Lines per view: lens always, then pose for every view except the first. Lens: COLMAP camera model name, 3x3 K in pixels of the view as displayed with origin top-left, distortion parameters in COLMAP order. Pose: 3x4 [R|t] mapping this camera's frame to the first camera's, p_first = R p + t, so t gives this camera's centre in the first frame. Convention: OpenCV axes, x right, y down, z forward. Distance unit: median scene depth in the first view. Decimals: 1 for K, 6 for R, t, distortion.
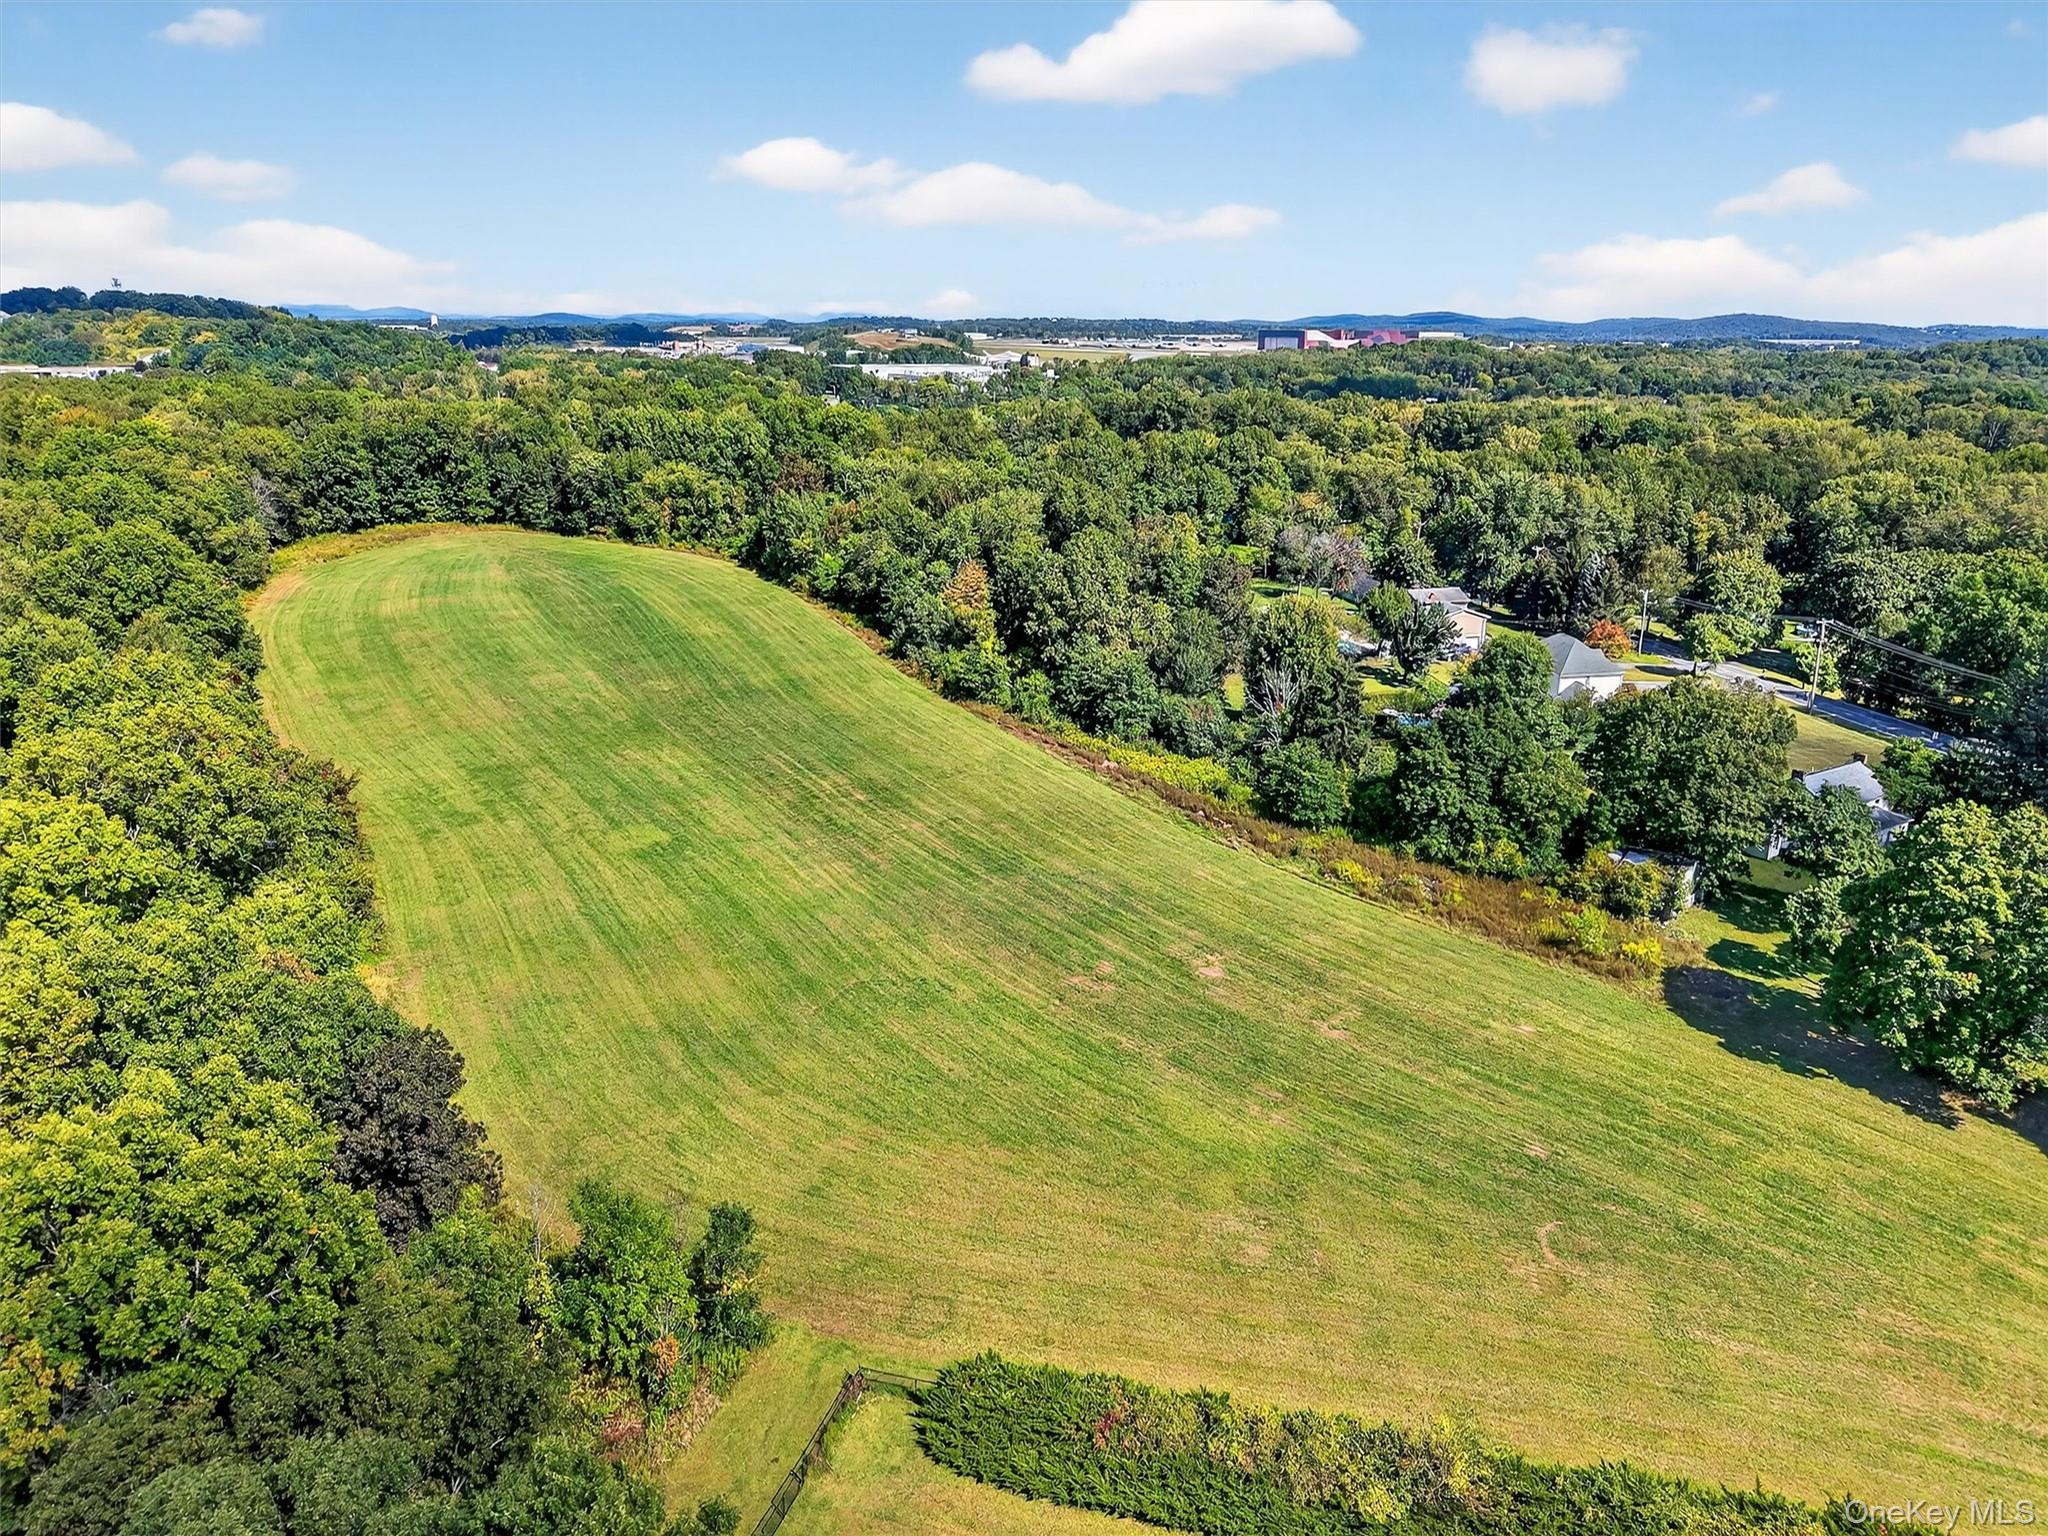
lens RADIAL K [[1314.4, 0, 1030.1], [0, 1314.4, 764.2], [0, 0, 1]] dist [0.004095, -0.011039]
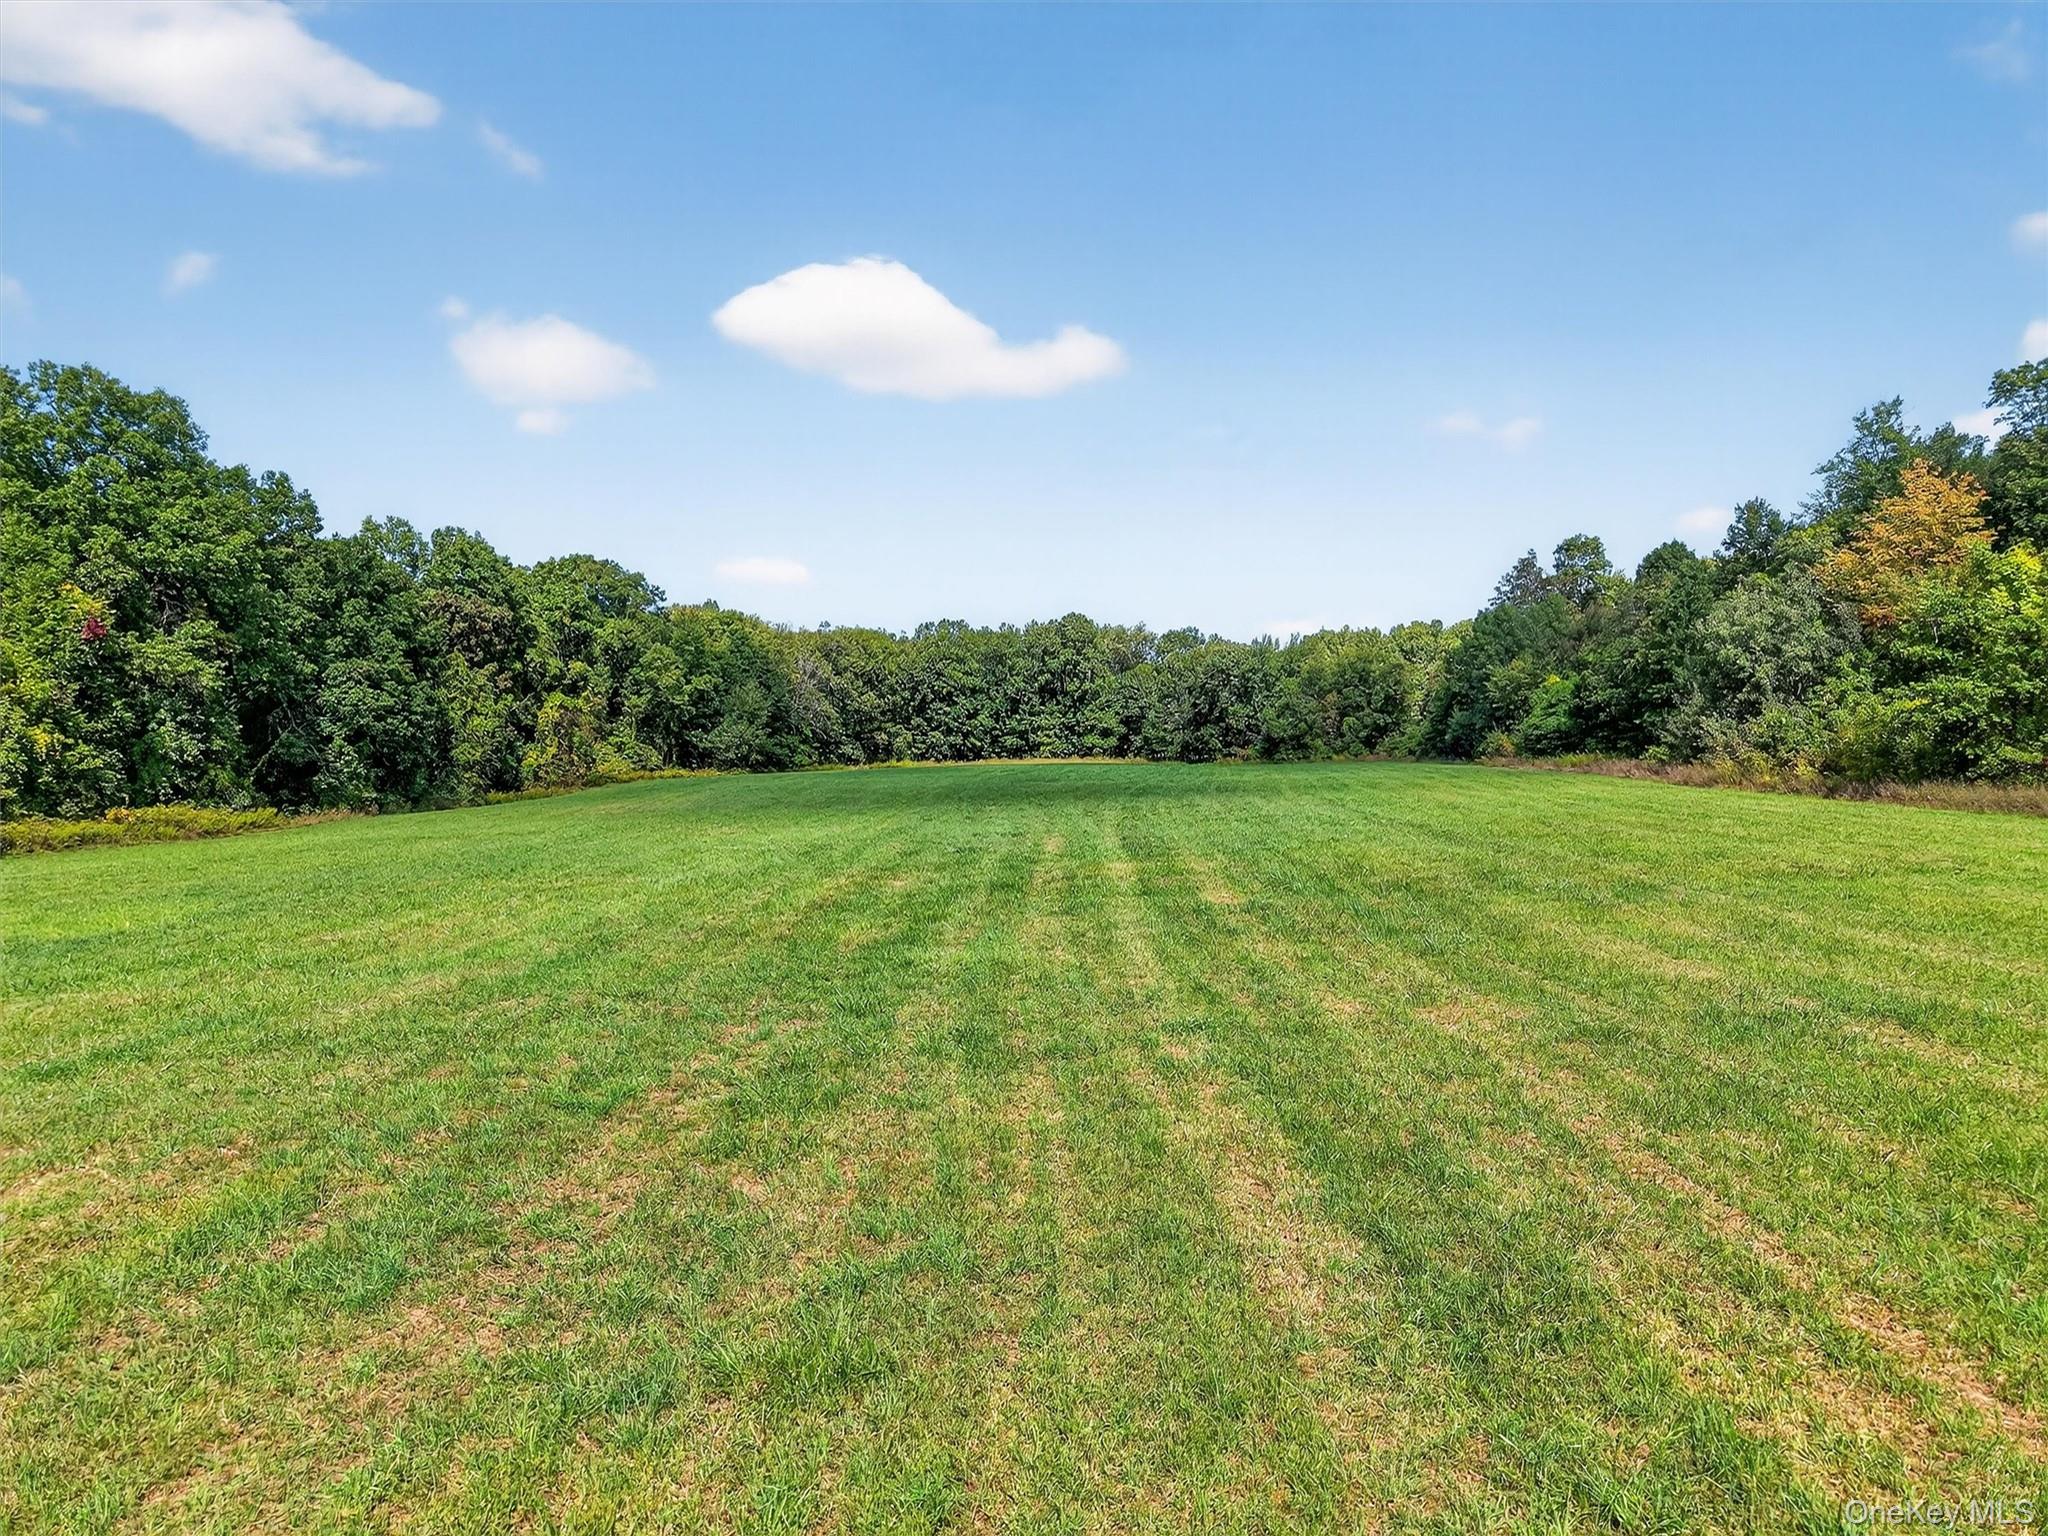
lens RADIAL K [[1314.4, 0, 1035.9], [0, 1314.4, 775.9], [0, 0, 1]] dist [0.004095, -0.011039]
pose [[0.821245, -0.022030, -0.570150, -0.028543], [-0.160080, 0.950225, -0.267294, 0.031166], [0.547660, 0.310784, 0.776841, 0.430018]]
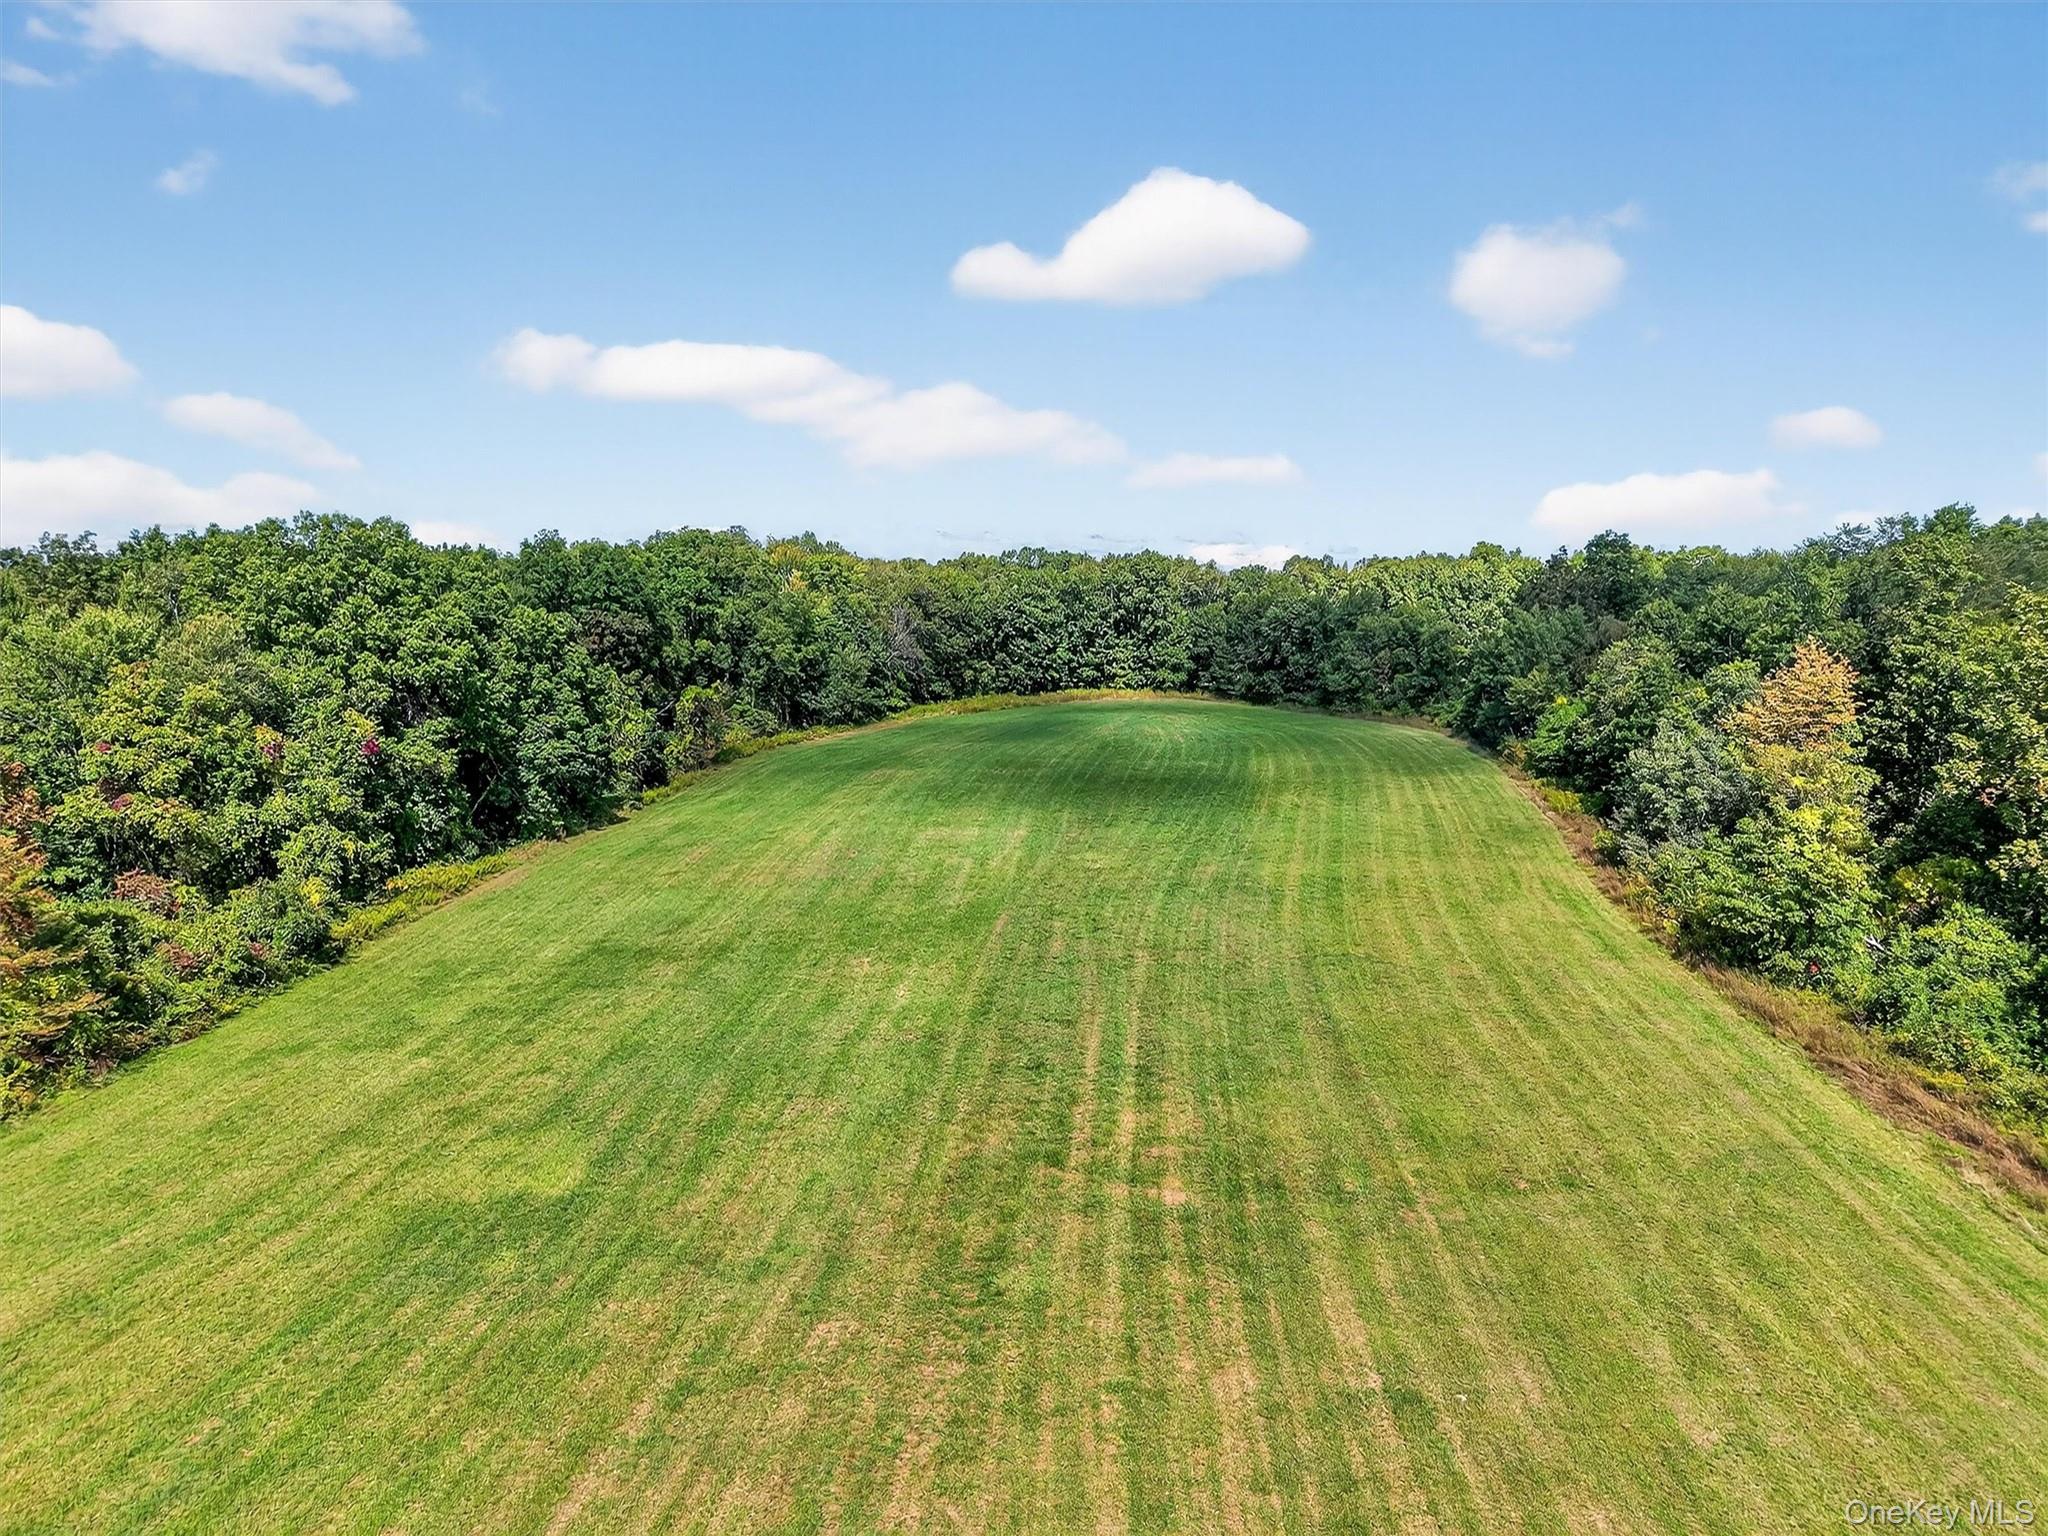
lens RADIAL K [[1314.4, 0, 1034.8], [0, 1314.4, 763.1], [0, 0, 1]] dist [0.004095, -0.011039]
pose [[0.781604, 0.046737, -0.622021, 0.014986], [-0.173805, 0.974015, -0.145211, -0.011181], [0.599071, 0.221608, 0.769418, 0.365288]]
